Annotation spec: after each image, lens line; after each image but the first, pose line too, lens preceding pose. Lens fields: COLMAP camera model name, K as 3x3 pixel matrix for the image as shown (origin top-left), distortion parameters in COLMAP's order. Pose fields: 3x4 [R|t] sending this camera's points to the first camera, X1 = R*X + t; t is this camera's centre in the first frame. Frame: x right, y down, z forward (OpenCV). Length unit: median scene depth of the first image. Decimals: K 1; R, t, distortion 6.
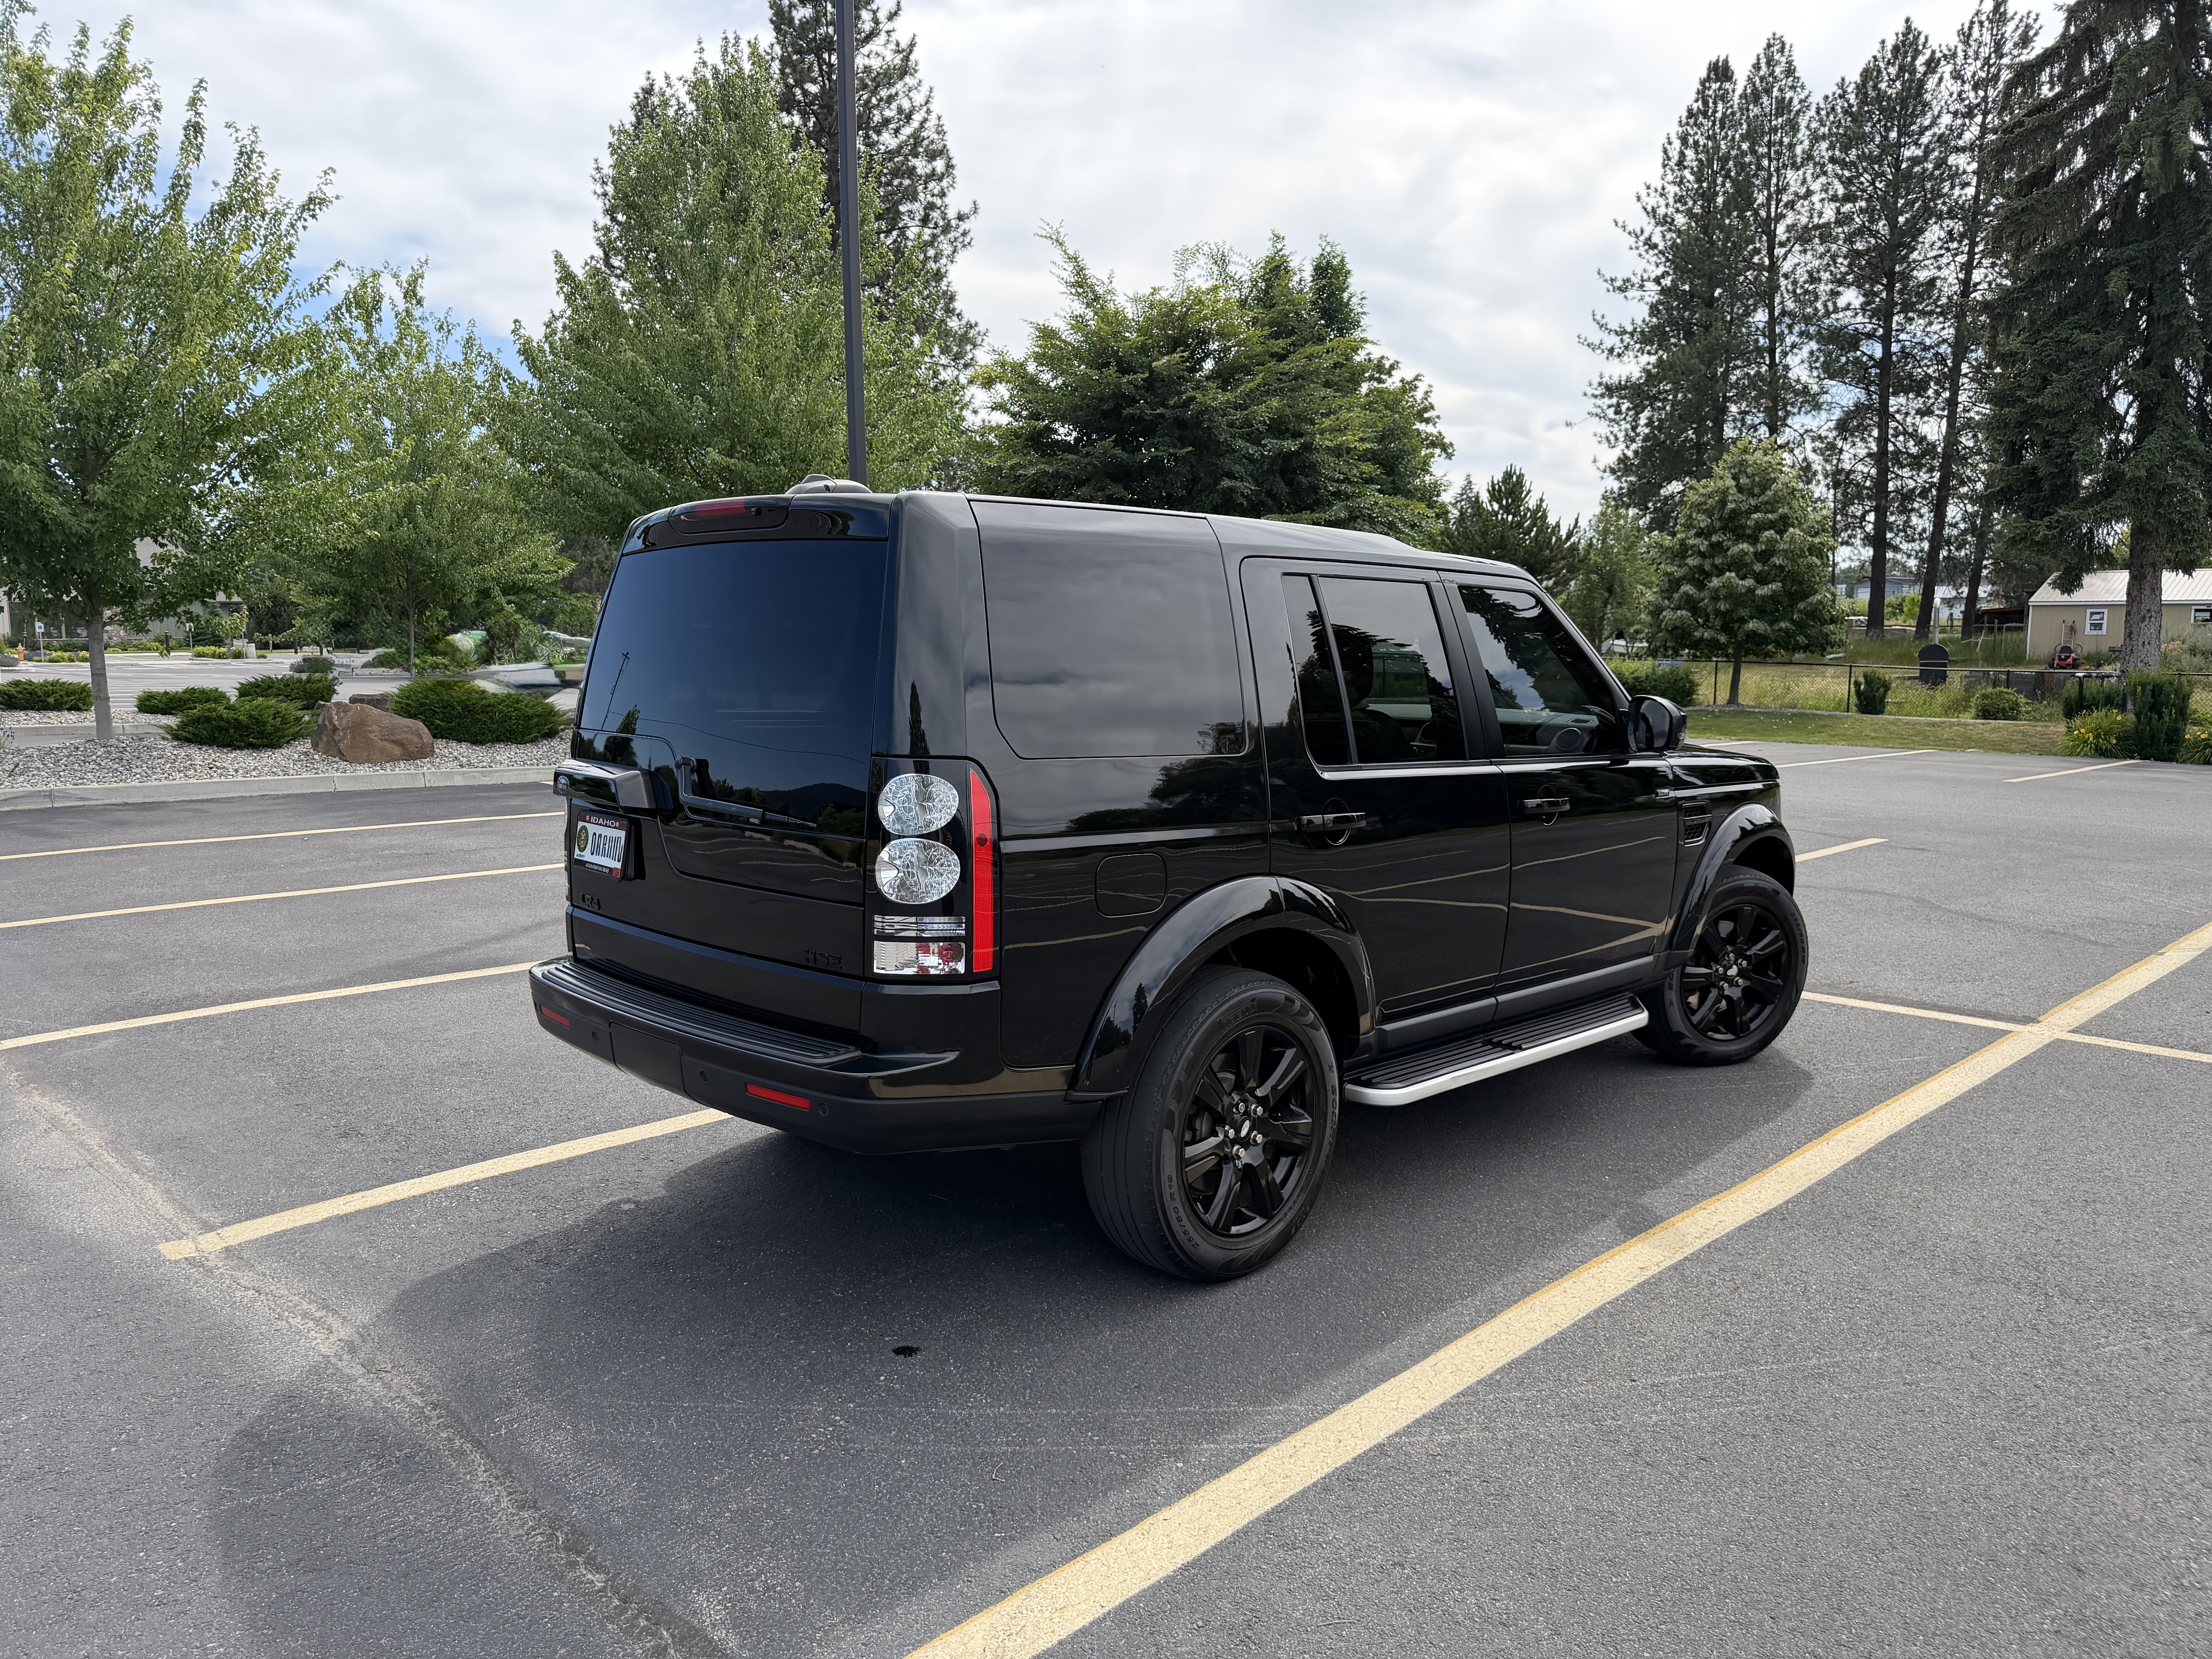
lens RADIAL K [[1545.7, 0, 1091.5], [0, 1545.7, 835.7], [0, 0, 1]] dist [0.040935, -0.055523]
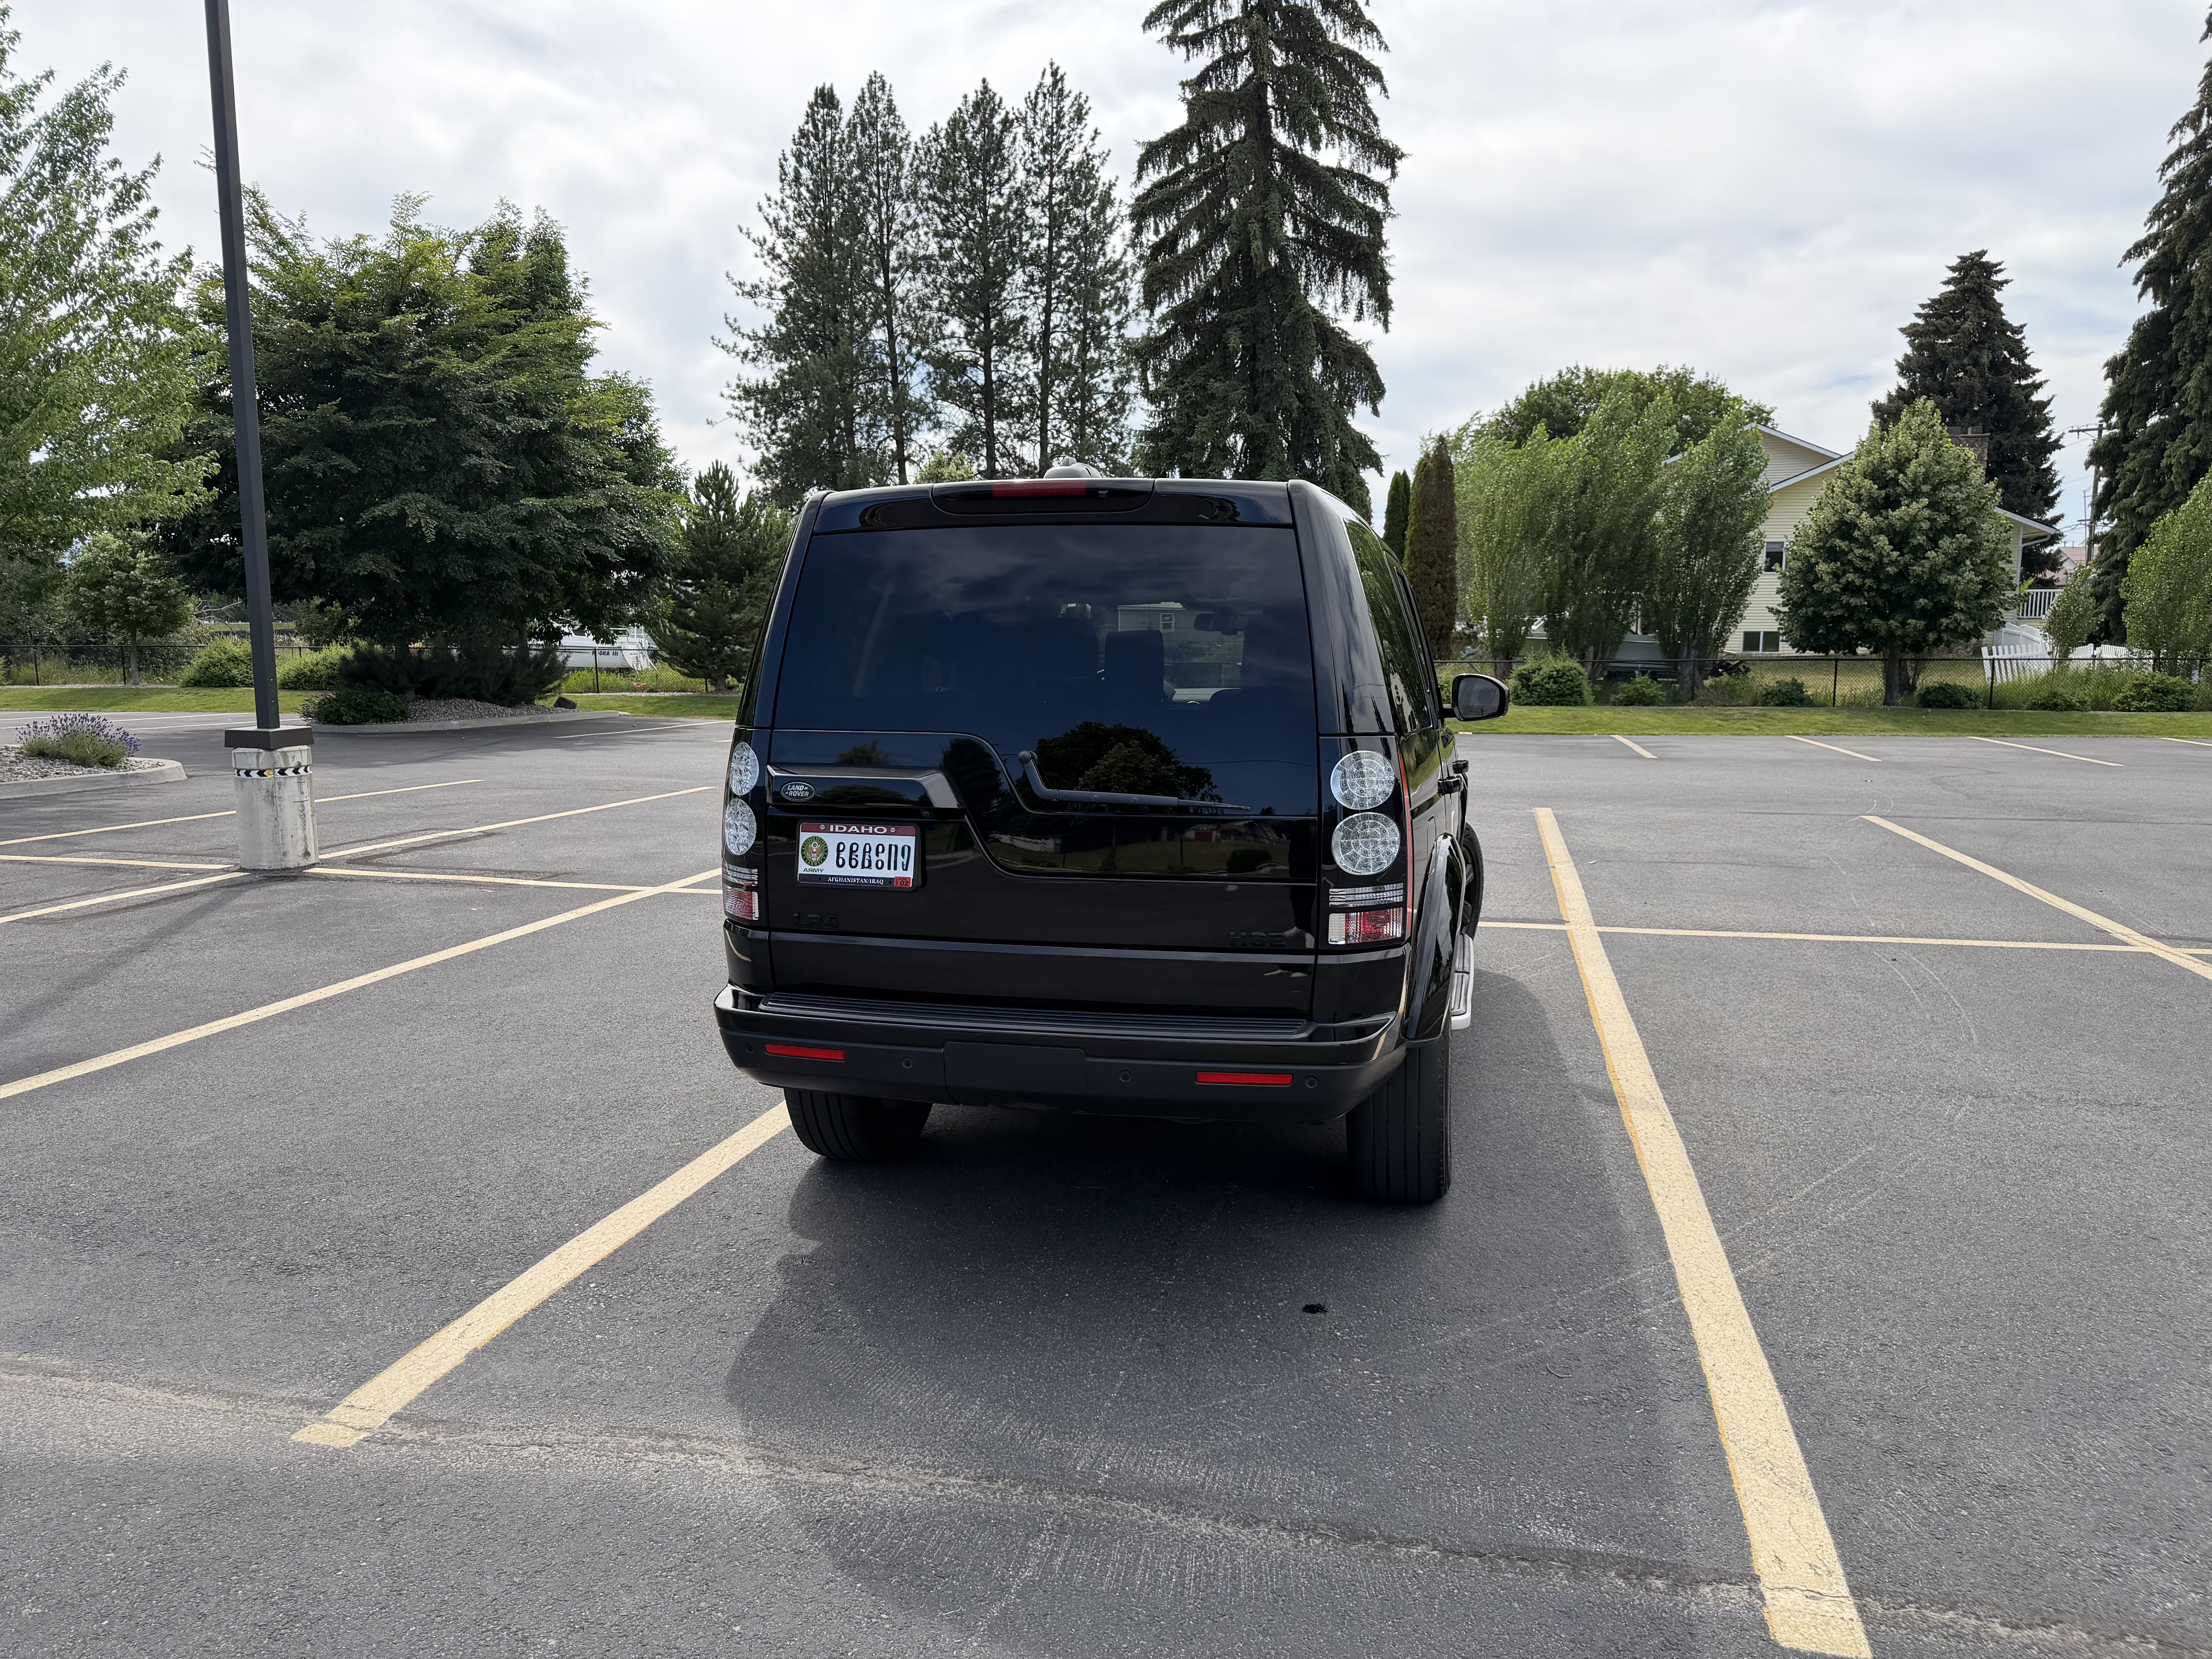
lens RADIAL K [[1545.7, 0, 1109.6], [0, 1545.7, 849.6], [0, 0, 1]] dist [0.040935, -0.055523]
pose [[0.845513, -0.074163, 0.528780, -0.082916], [0.068400, 0.997192, 0.030487, -0.001712], [-0.529556, 0.010392, 0.848211, 0.020685]]
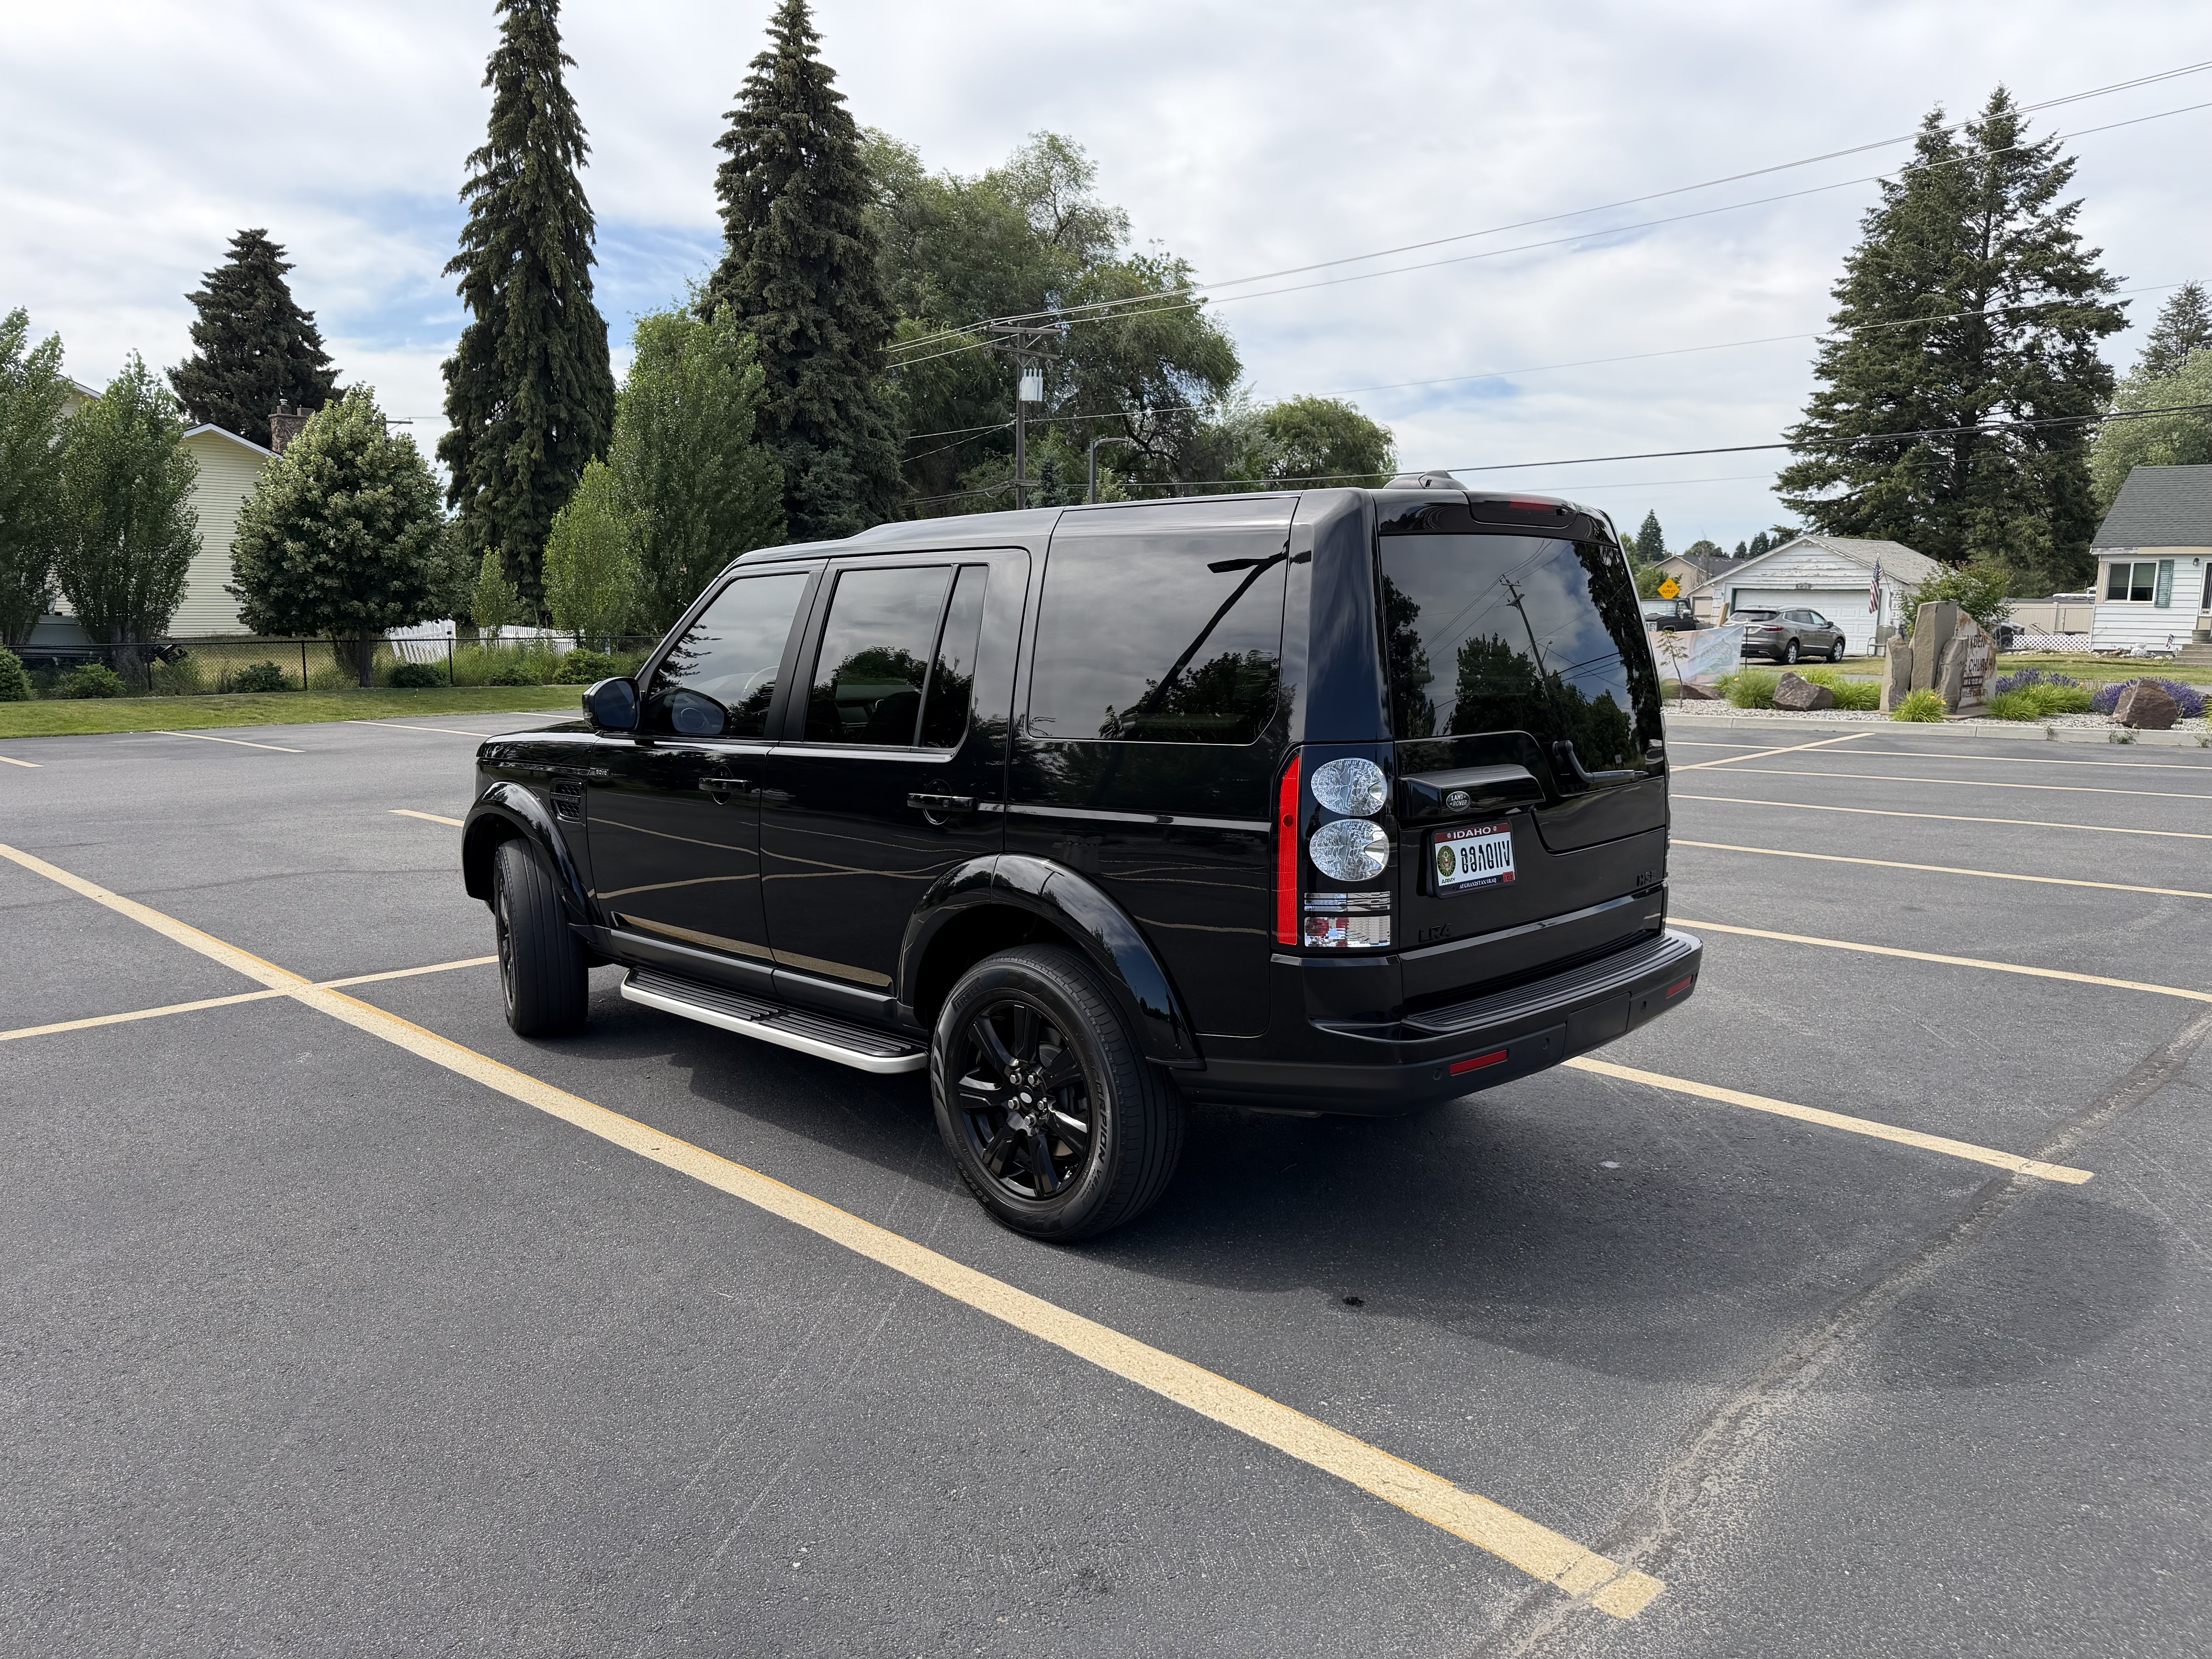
lens RADIAL K [[1545.7, 0, 1125.1], [0, 1545.7, 837.6], [0, 0, 1]] dist [0.040935, -0.055523]
pose [[-0.025717, -0.142776, 0.989421, -0.150430], [0.124469, 0.981589, 0.144881, -0.020213], [-0.991890, 0.126878, -0.007472, 0.150826]]
